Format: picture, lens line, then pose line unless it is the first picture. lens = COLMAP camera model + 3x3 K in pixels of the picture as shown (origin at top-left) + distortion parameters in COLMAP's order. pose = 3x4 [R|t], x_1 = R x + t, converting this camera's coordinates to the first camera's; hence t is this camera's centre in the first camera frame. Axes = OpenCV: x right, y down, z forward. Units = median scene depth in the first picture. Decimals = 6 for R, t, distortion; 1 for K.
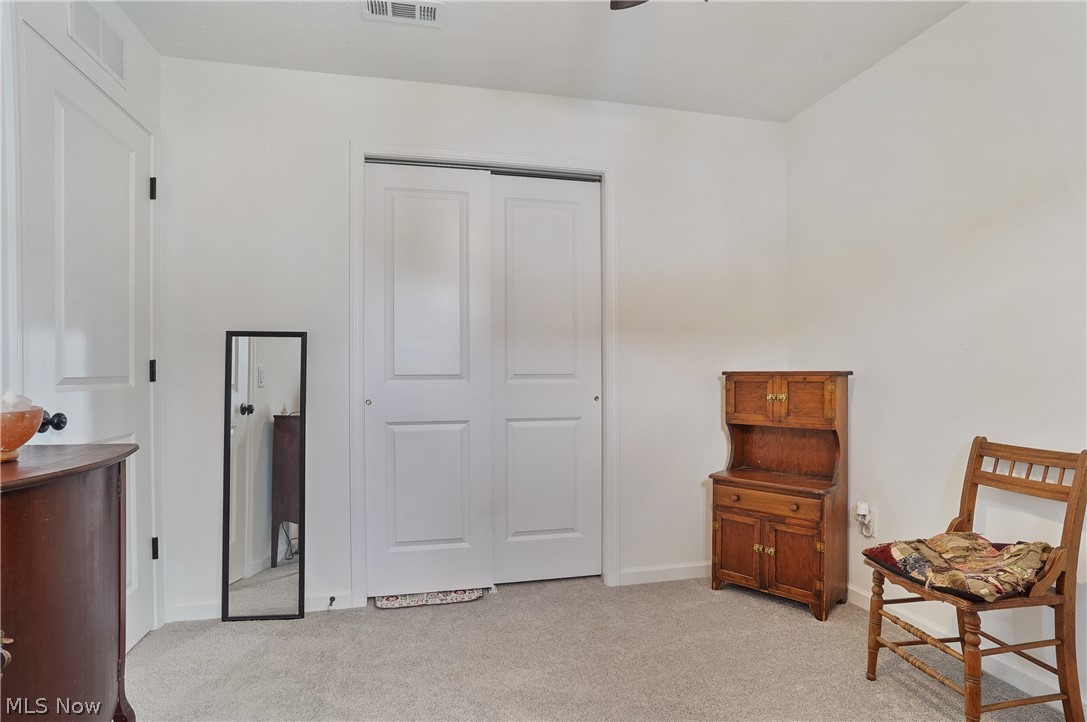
lens RADIAL K [[567.6, 0, 542.2], [0, 567.6, 362.0], [0, 0, 1]] dist [-0.065000, 0.030164]
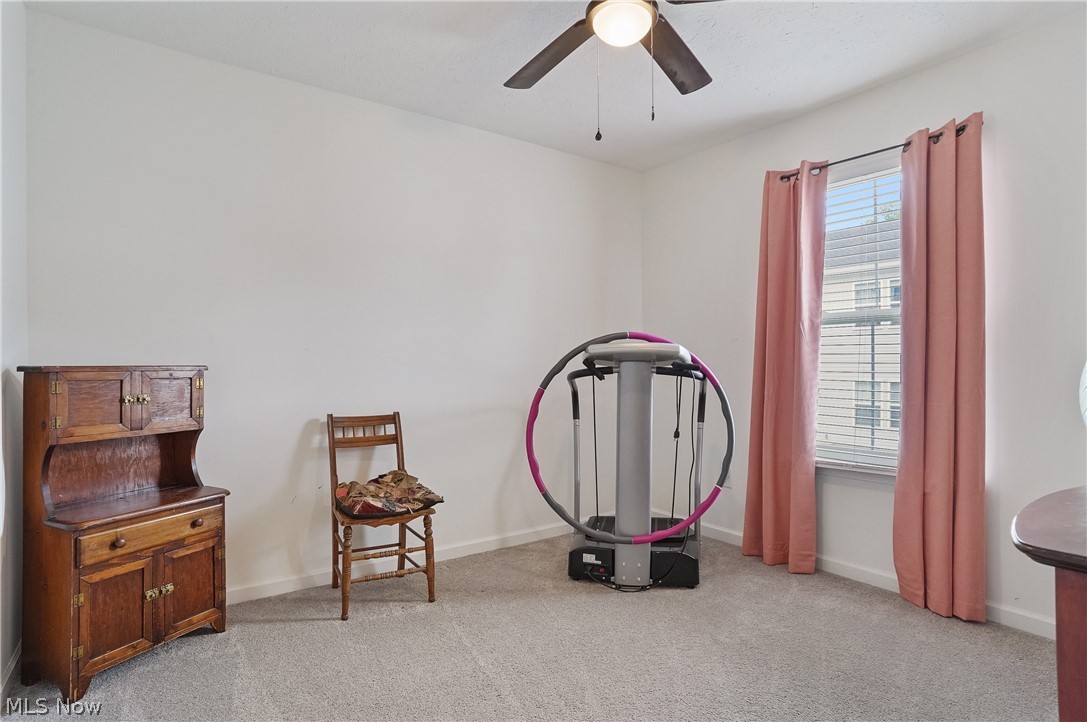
lens RADIAL K [[567.6, 0, 539.2], [0, 567.6, 363.9], [0, 0, 1]] dist [-0.065000, 0.030164]
pose [[-0.372714, 0.001257, 0.927945, -0.540042], [-0.012489, 0.999902, -0.006371, 0.013199], [-0.927862, -0.013963, -0.372662, 0.824085]]
